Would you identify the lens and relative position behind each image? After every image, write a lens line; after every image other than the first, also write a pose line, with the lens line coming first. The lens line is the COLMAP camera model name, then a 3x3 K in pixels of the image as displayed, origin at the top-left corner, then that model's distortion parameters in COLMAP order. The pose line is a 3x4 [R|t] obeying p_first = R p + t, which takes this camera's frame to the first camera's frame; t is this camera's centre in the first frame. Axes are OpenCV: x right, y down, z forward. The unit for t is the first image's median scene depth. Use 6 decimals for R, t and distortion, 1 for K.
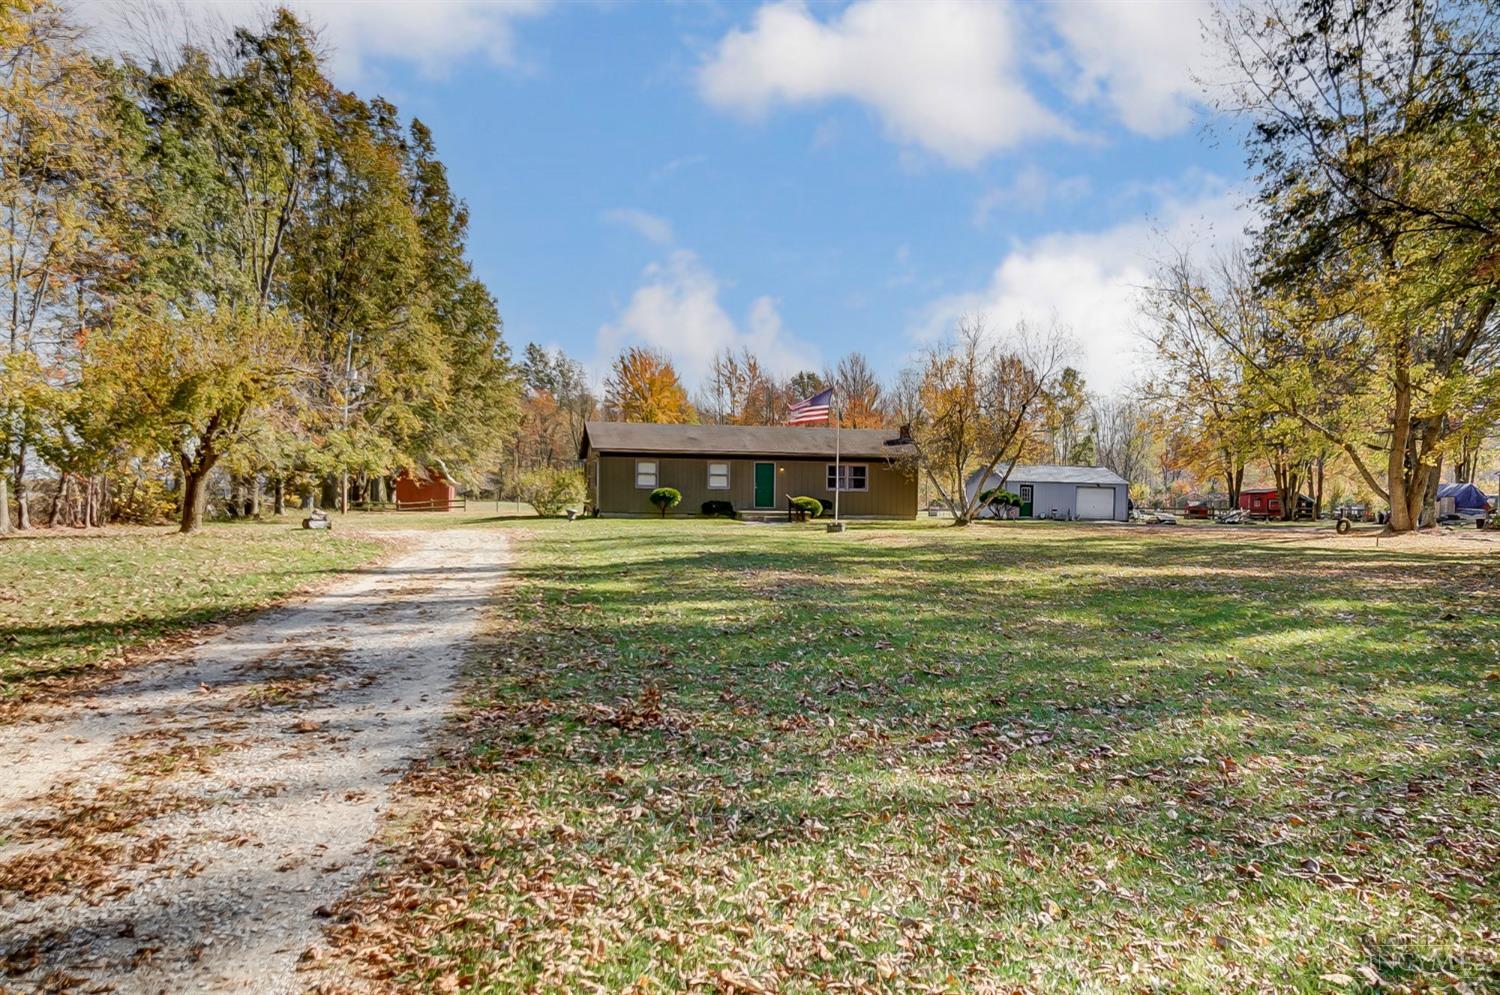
lens RADIAL K [[1160.9, 0, 751.9], [0, 1160.9, 496.9], [0, 0, 1]] dist [-0.013699, -0.001064]
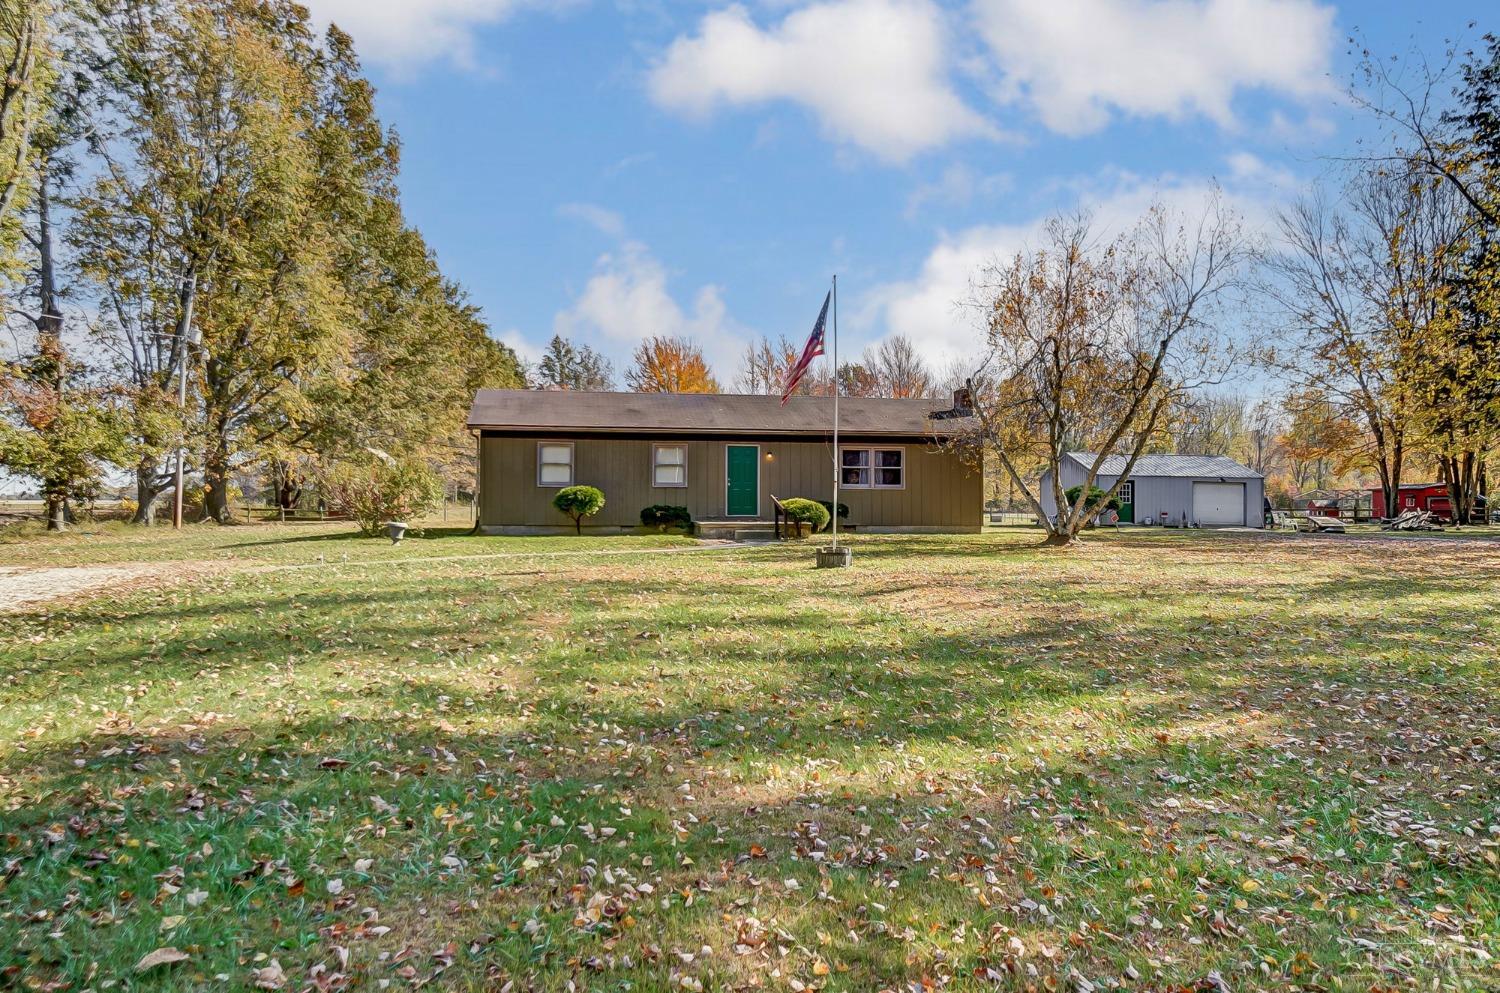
lens RADIAL K [[1160.9, 0, 747.3], [0, 1160.9, 494.3], [0, 0, 1]] dist [-0.013699, -0.001064]
pose [[0.998810, -0.008477, -0.048038, 0.041561], [0.008275, 0.999956, -0.004401, 0.000198], [0.048074, 0.003998, 0.998836, 0.339014]]
